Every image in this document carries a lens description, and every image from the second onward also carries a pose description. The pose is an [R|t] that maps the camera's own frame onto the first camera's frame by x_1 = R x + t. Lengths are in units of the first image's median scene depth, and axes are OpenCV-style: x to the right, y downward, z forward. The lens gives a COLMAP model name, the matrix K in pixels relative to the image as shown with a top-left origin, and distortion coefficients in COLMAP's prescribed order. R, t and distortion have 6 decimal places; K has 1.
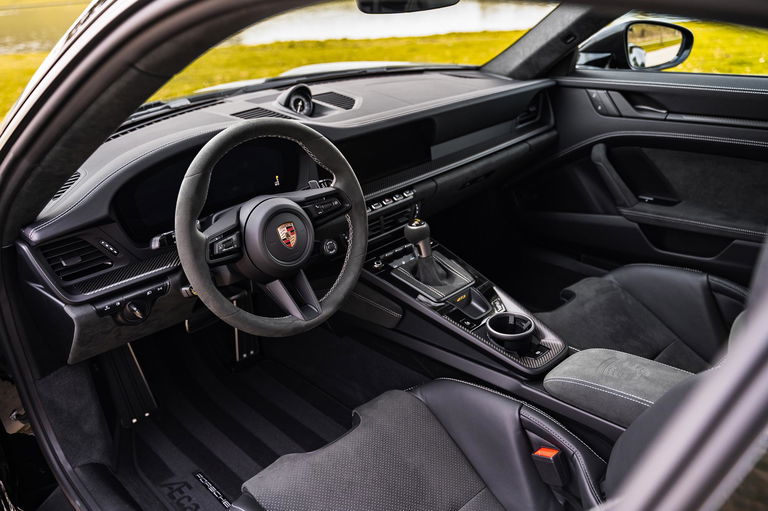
lens RADIAL K [[617.2, 0, 386.4], [0, 617.2, 263.4], [0, 0, 1]] dist [0.010376, 0.002327]
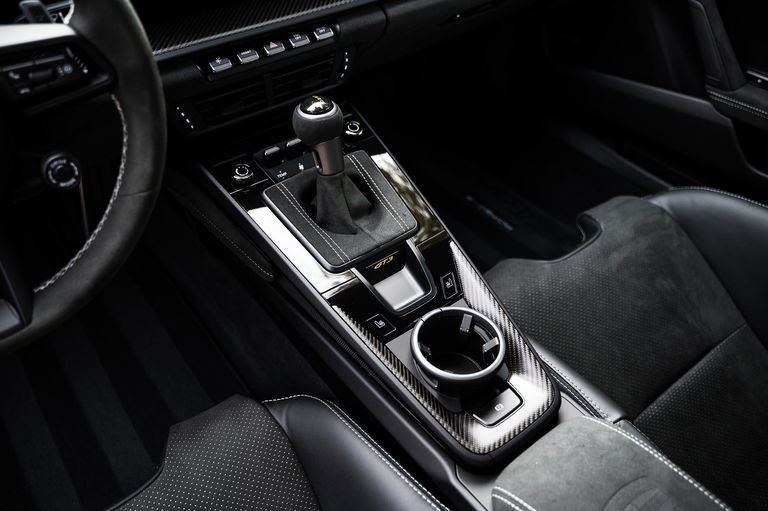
lens RADIAL K [[617.2, 0, 386.4], [0, 617.2, 263.4], [0, 0, 1]] dist [0.010376, 0.002327]
pose [[0.991384, 0.130934, -0.003796, 0.110405], [-0.122603, 0.937724, 0.325027, -0.103052], [0.046116, -0.321761, 0.945697, 0.435030]]
